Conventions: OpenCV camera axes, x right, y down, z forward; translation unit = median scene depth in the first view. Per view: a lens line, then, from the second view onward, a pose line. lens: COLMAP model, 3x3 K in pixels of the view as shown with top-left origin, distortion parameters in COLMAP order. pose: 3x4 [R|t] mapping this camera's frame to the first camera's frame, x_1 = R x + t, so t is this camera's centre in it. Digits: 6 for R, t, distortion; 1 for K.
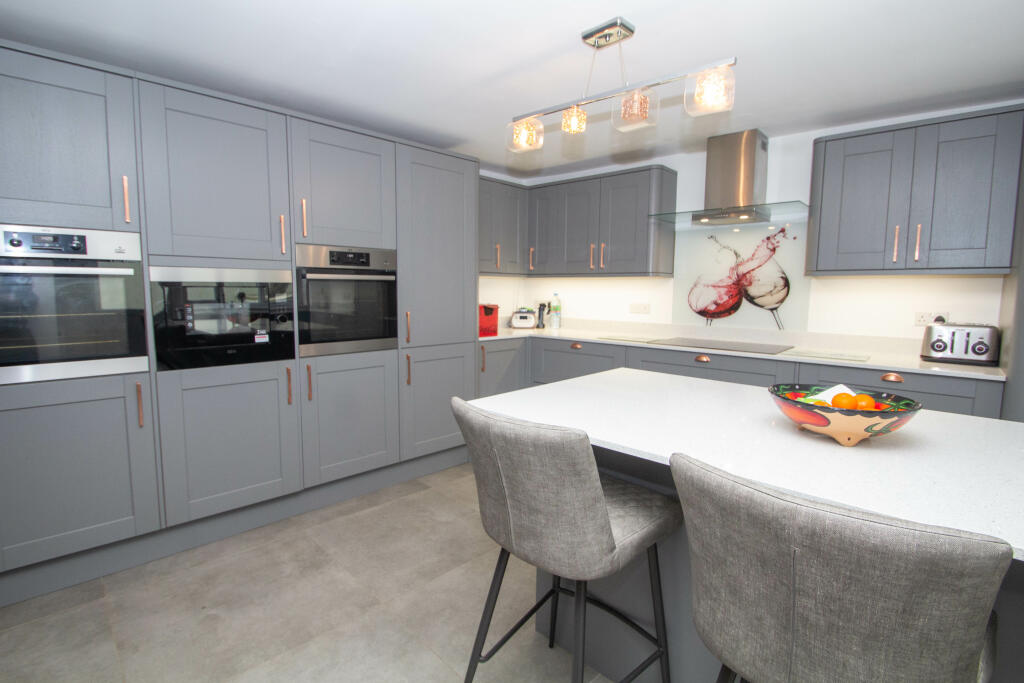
lens RADIAL K [[479.8, 0, 506.7], [0, 479.8, 339.5], [0, 0, 1]] dist [0.000642, 0.000657]
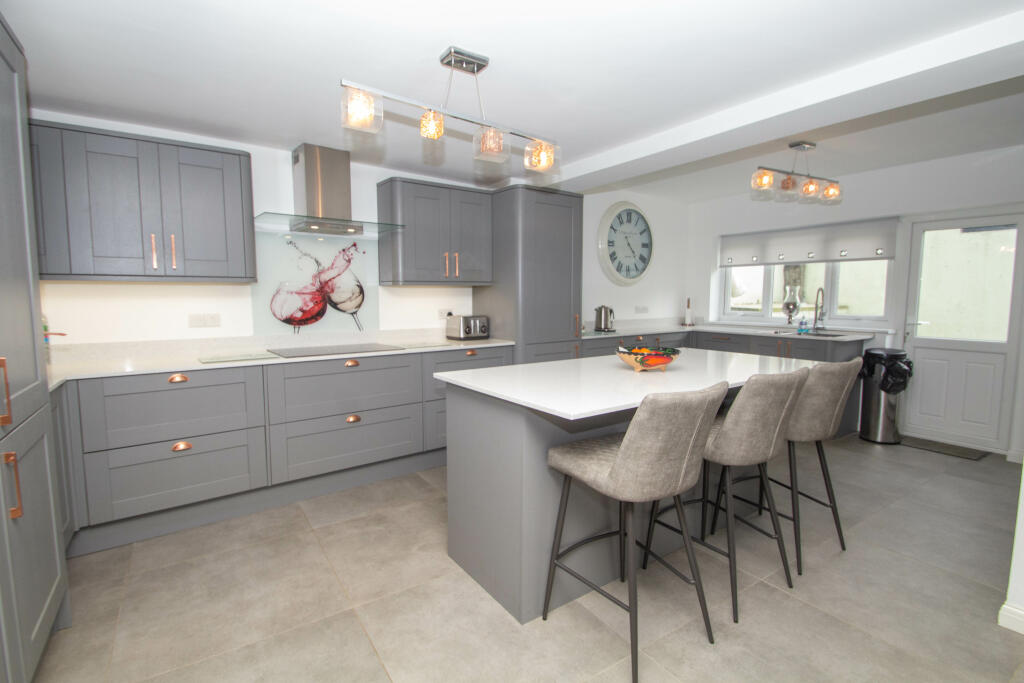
lens RADIAL K [[479.8, 0, 506.7], [0, 479.8, 339.5], [0, 0, 1]] dist [0.000642, 0.000657]
pose [[0.168857, -0.096231, 0.980932, -0.491912], [0.106775, 0.991152, 0.078853, -0.050866], [-0.979840, 0.091424, 0.177638, 0.434438]]
